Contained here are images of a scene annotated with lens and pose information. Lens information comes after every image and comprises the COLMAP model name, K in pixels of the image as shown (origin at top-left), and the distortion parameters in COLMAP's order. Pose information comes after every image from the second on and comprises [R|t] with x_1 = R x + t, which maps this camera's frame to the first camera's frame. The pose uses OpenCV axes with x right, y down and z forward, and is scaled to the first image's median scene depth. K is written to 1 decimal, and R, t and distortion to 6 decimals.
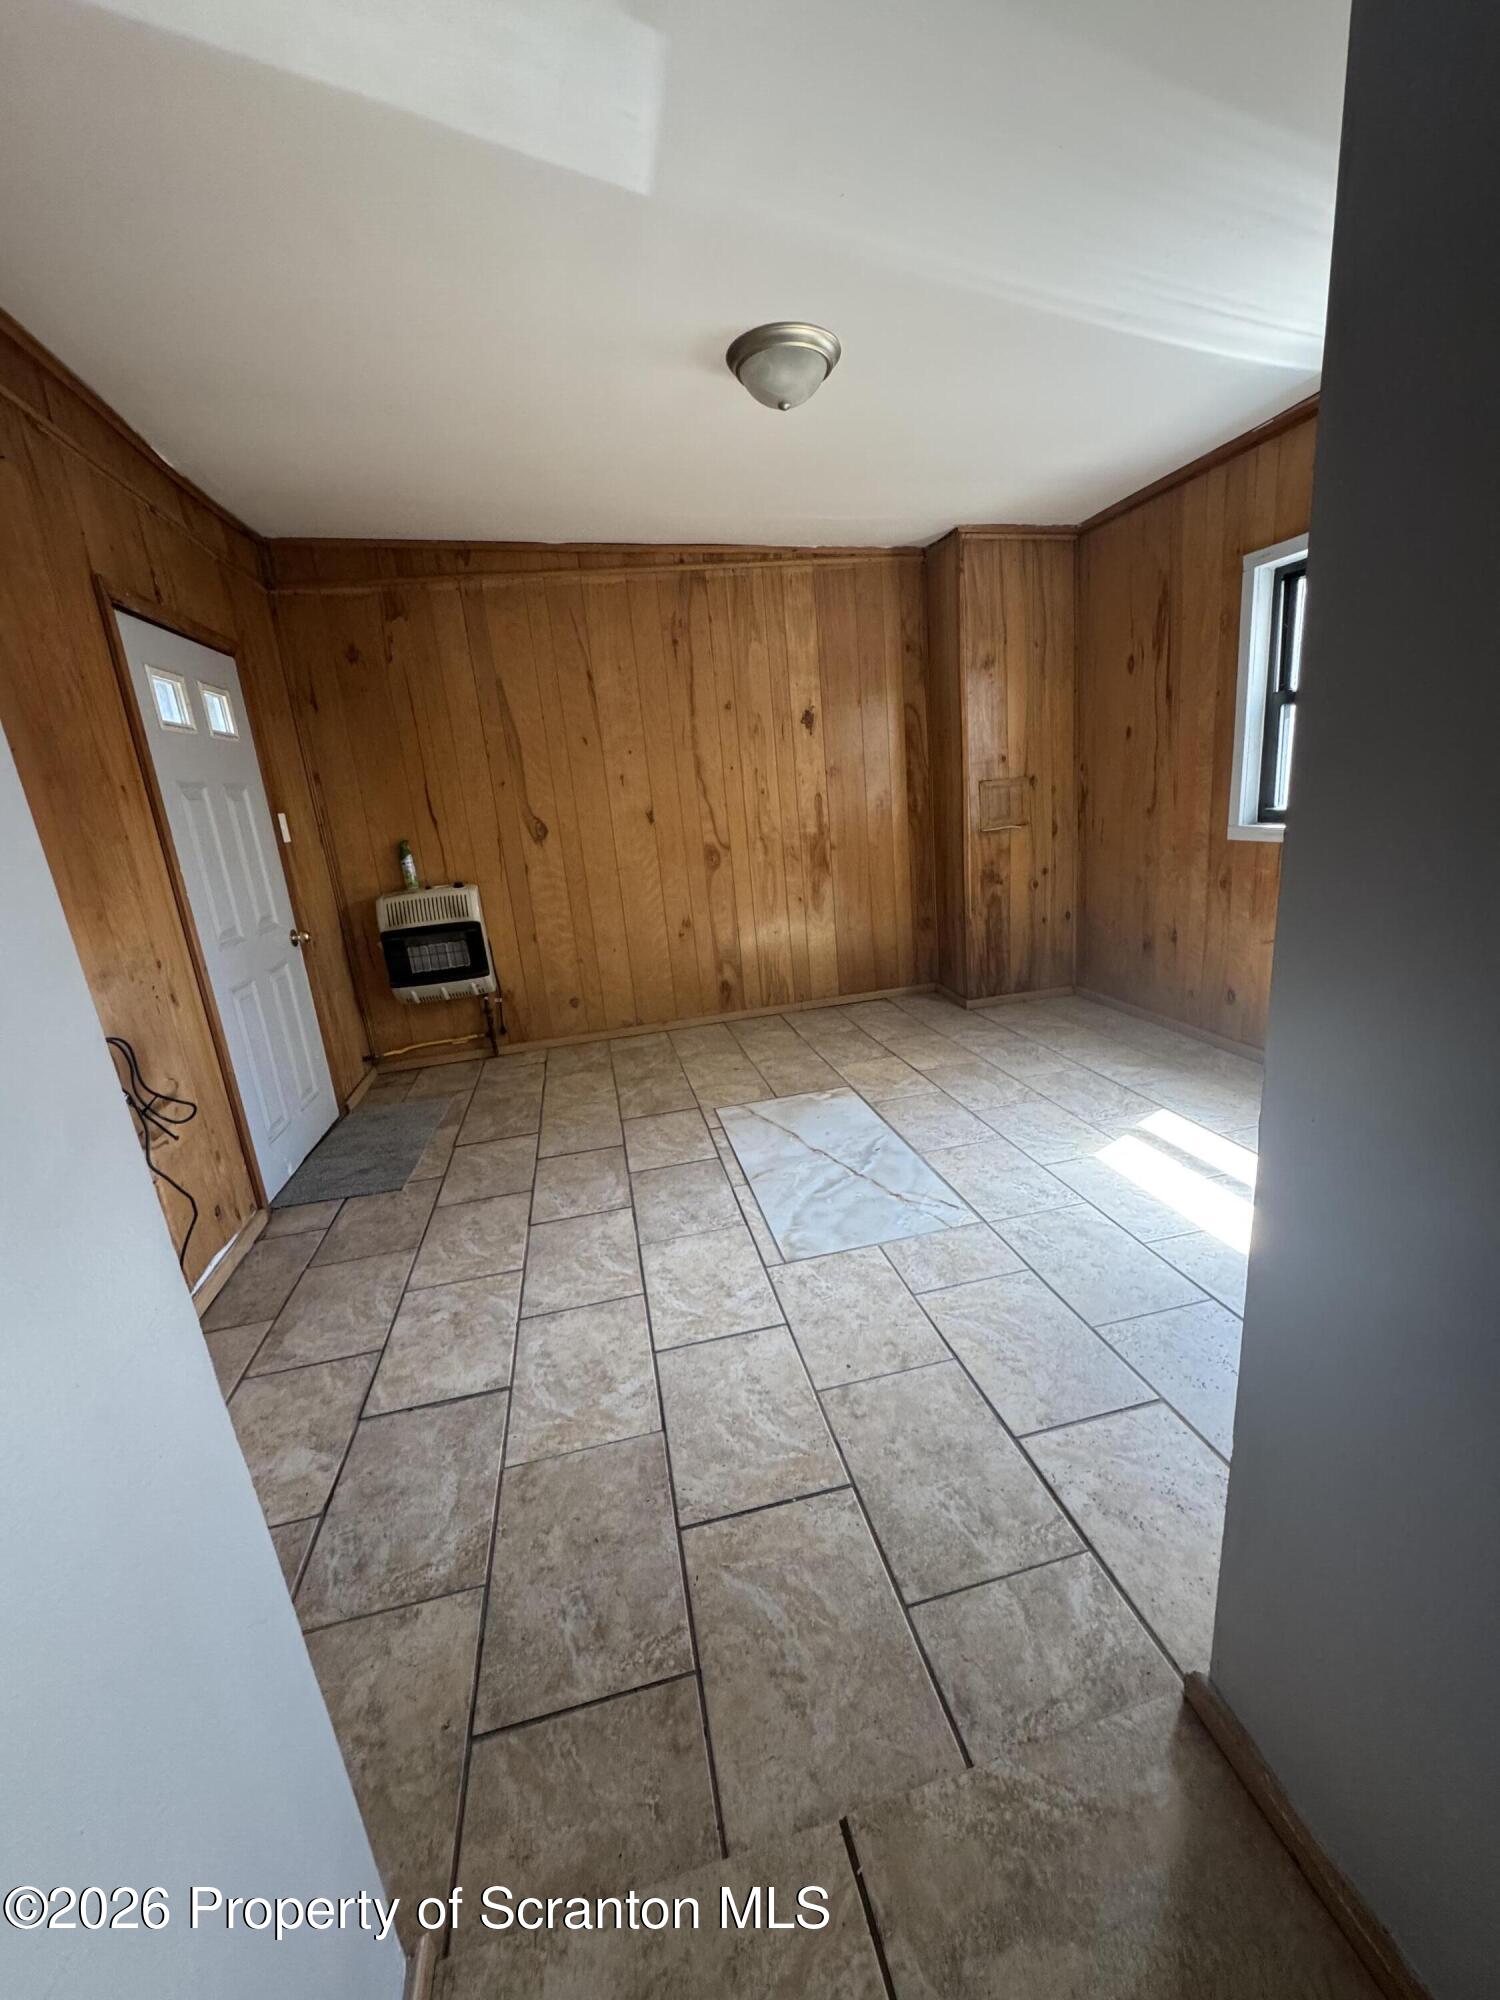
lens RADIAL K [[796.3, 0, 753.2], [0, 796.3, 996.7], [0, 0, 1]] dist [-0.002925, 0.000575]
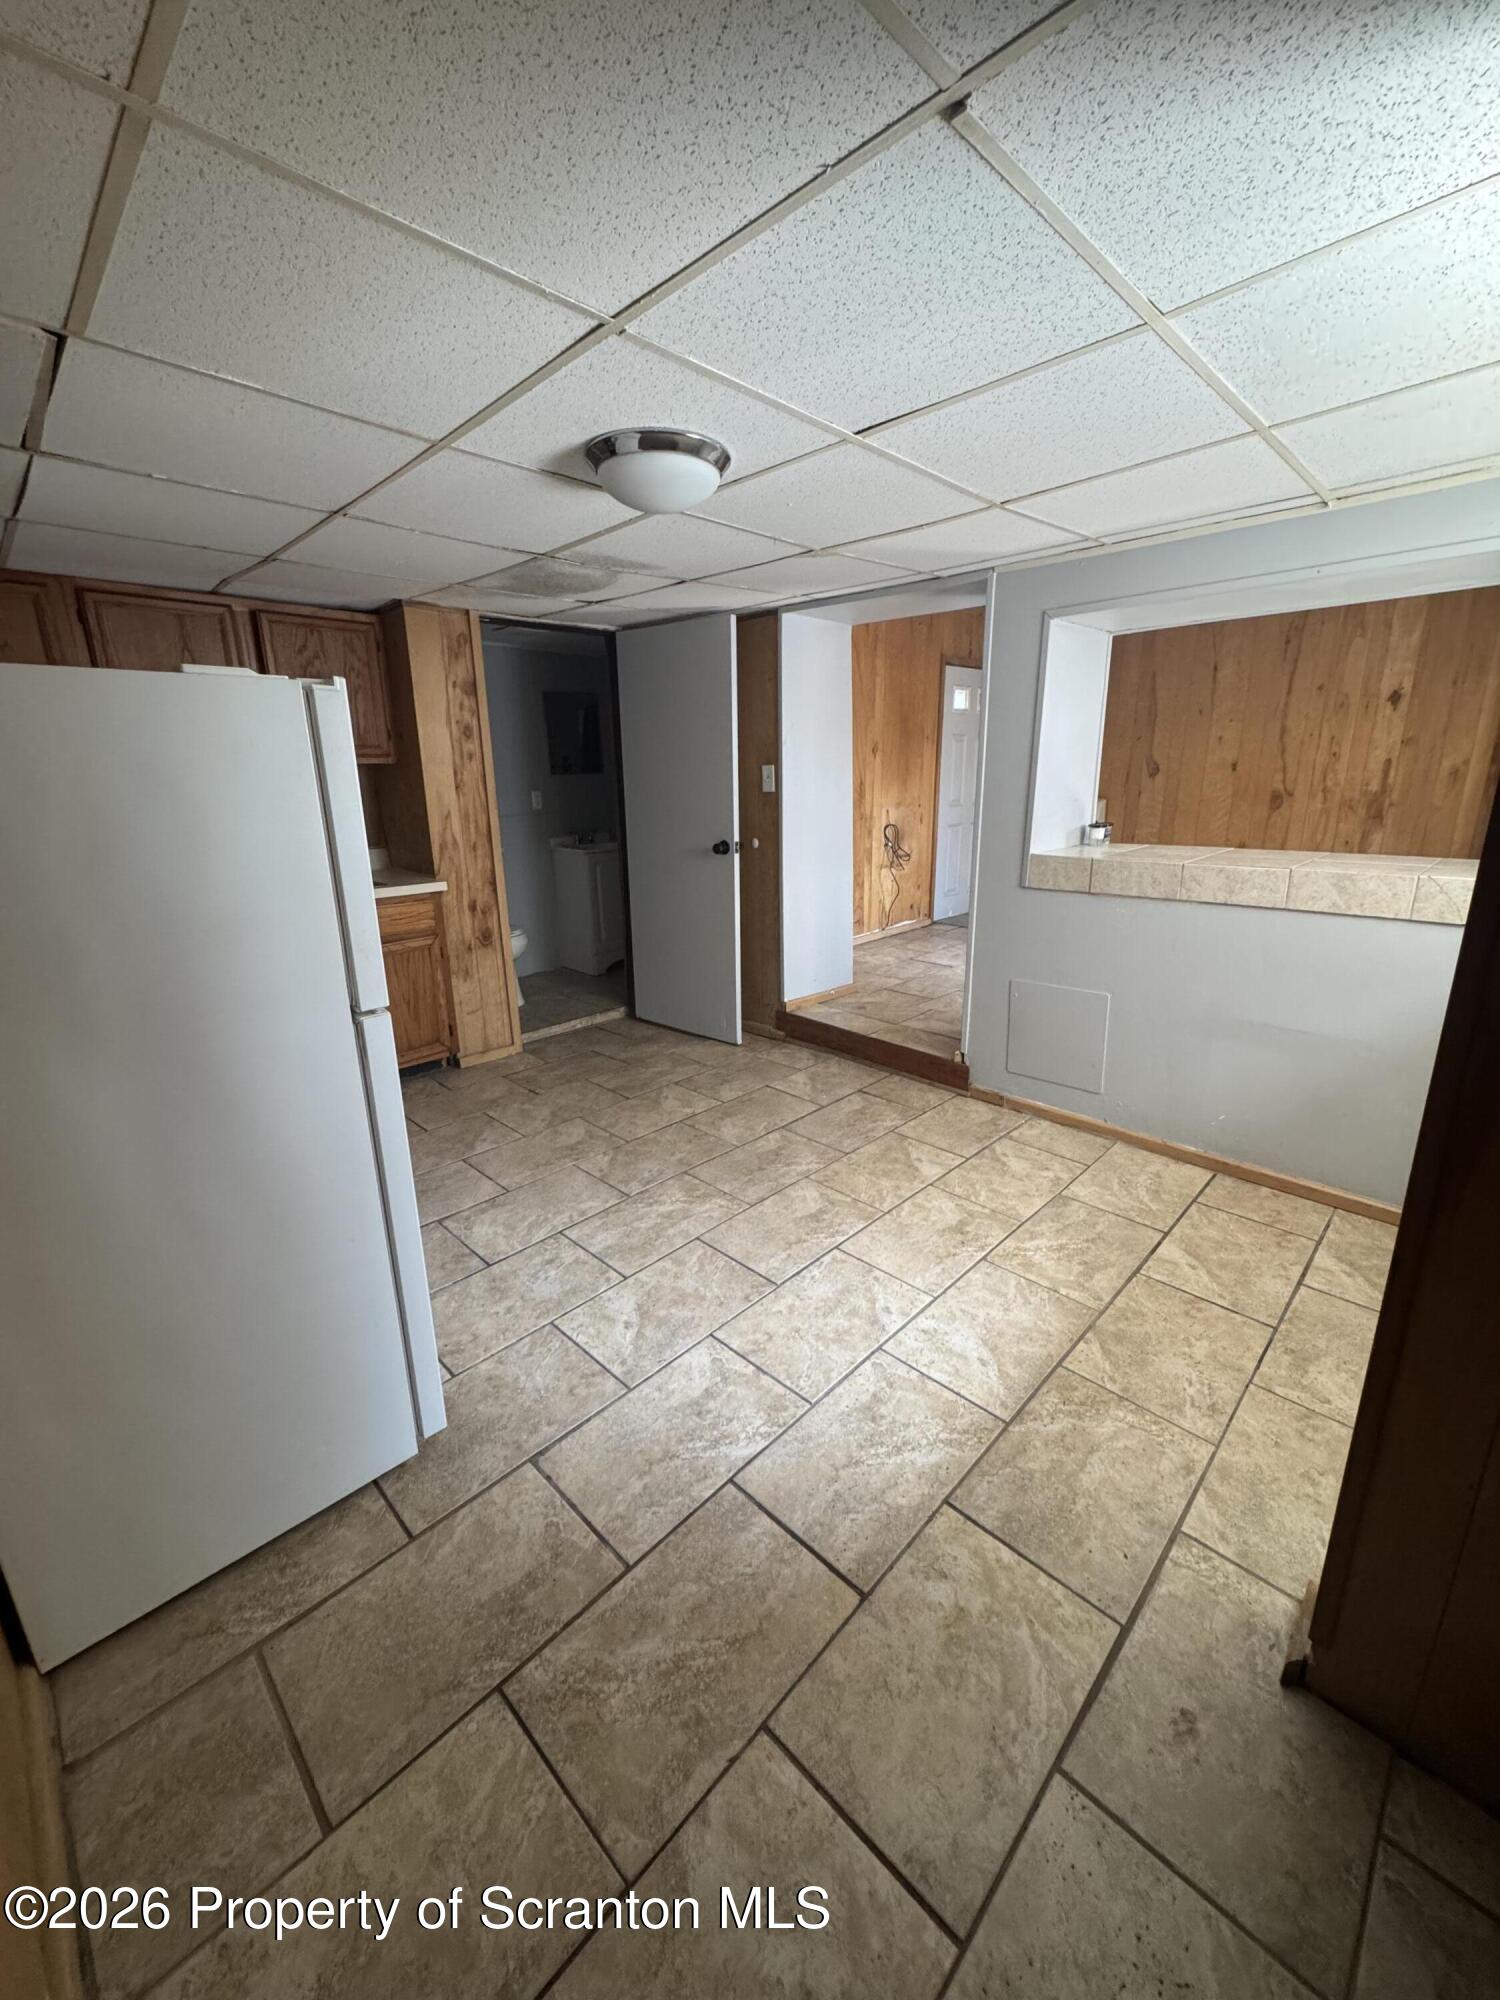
lens RADIAL K [[796.3, 0, 753.2], [0, 796.3, 996.7], [0, 0, 1]] dist [-0.002925, 0.000575]
pose [[0.536400, 0.307124, -0.786098, 0.749050], [-0.240592, 0.948432, 0.206378, 0.090701], [0.808944, 0.078427, 0.582631, -0.571128]]
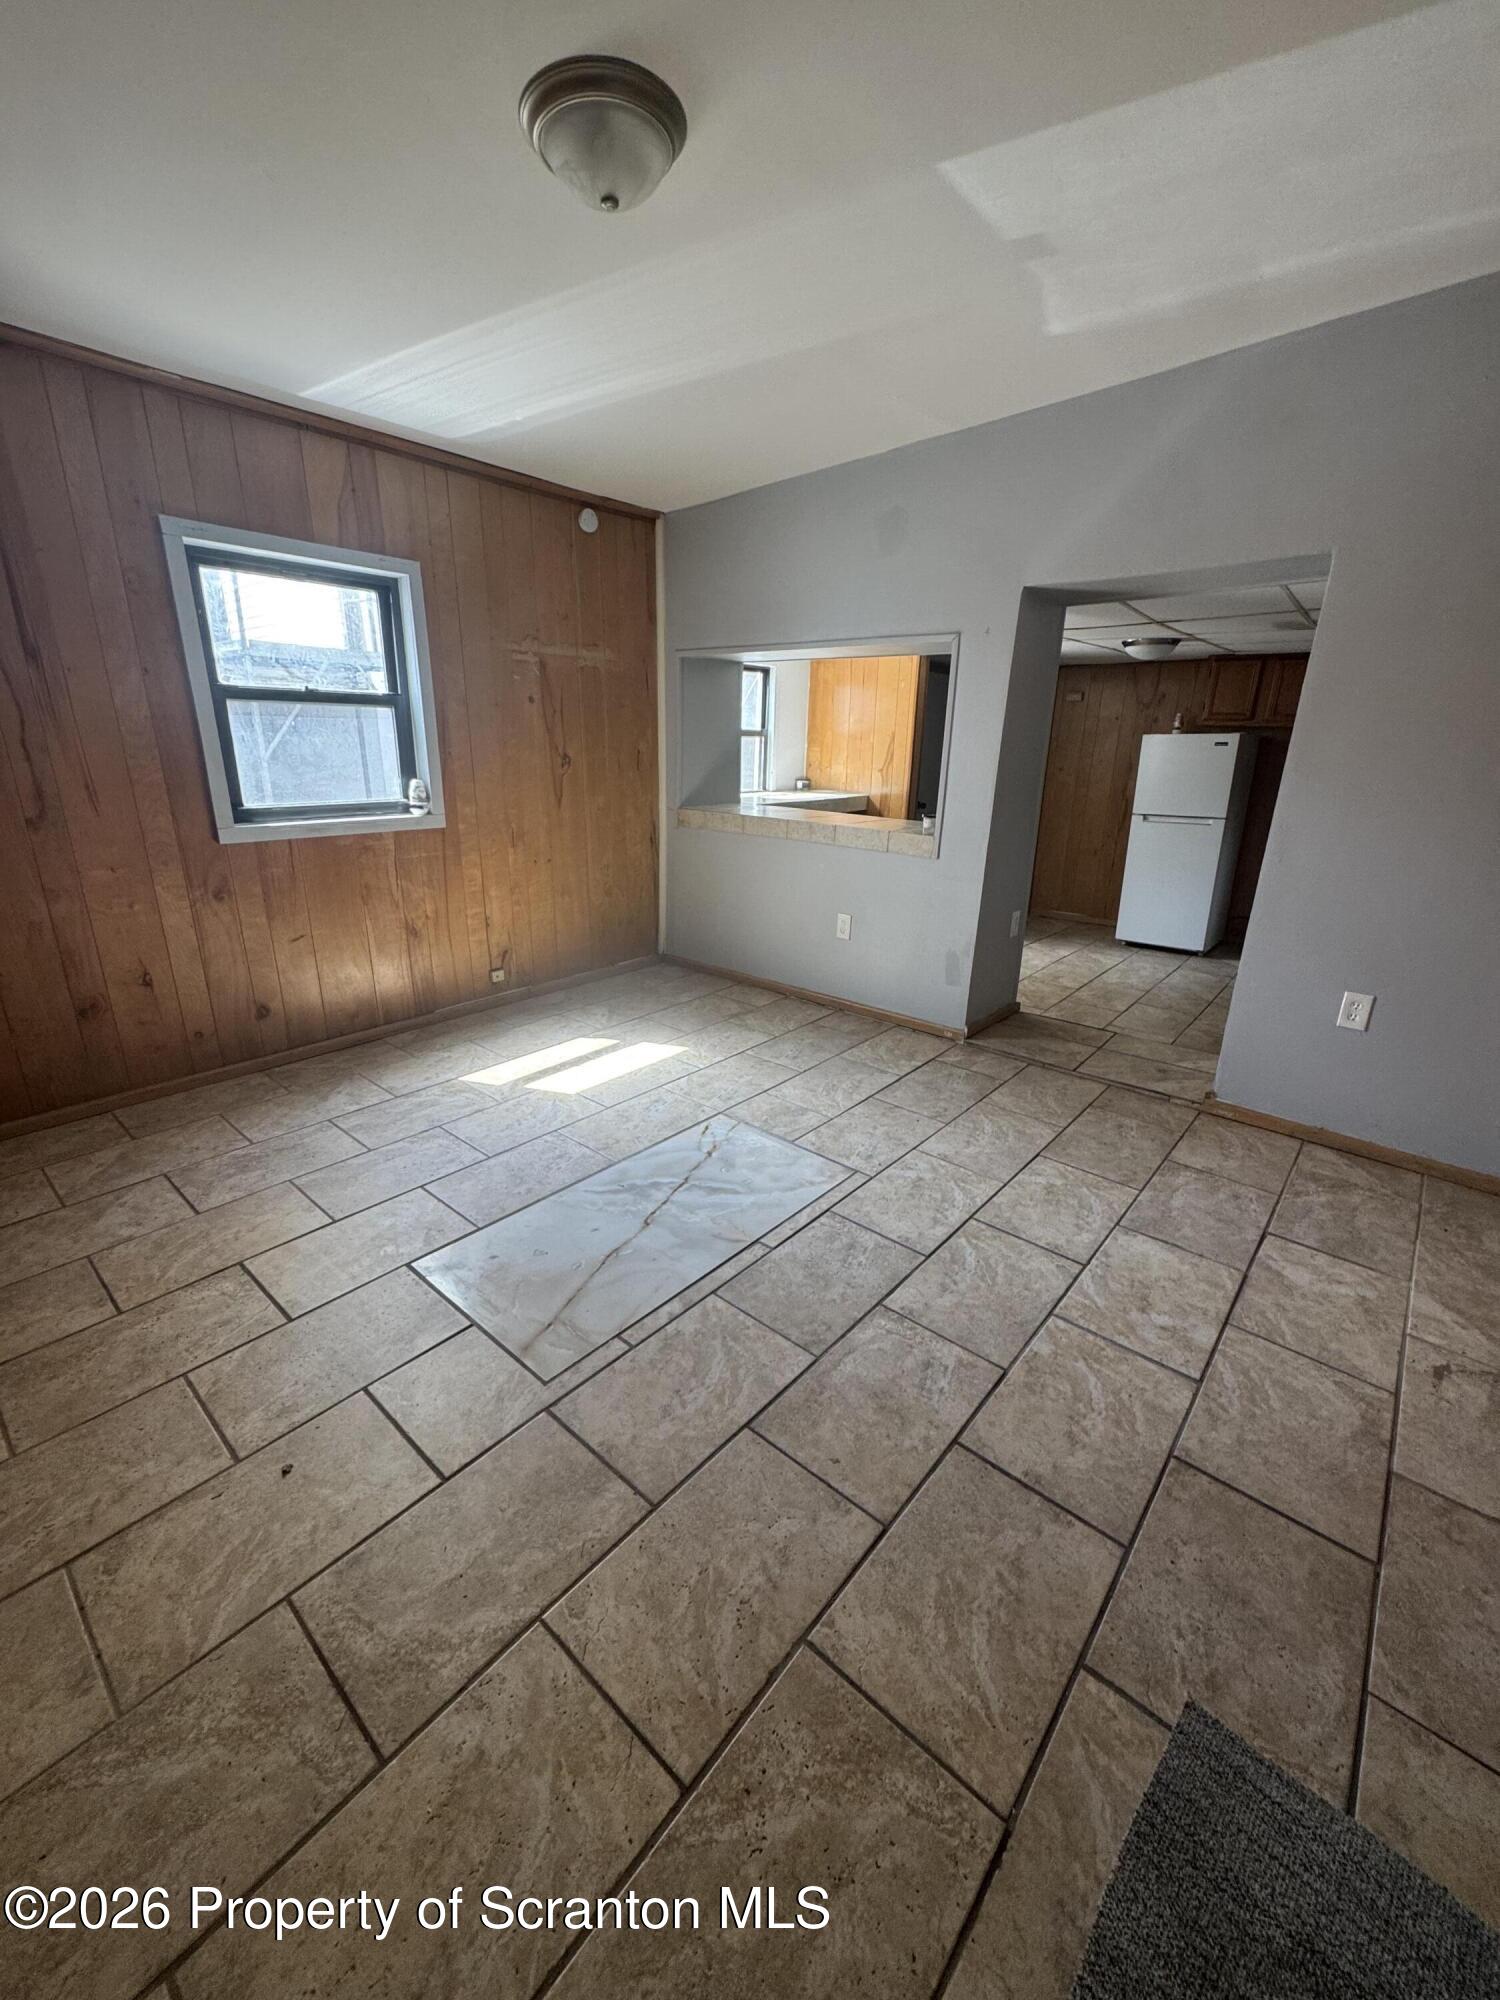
lens RADIAL K [[796.3, 0, 753.2], [0, 796.3, 996.7], [0, 0, 1]] dist [-0.002925, 0.000575]
pose [[-0.598719, -0.173854, 0.781863, -0.430509], [0.234270, 0.895460, 0.378508, -0.215289], [-0.765933, 0.409787, -0.495400, 0.936640]]
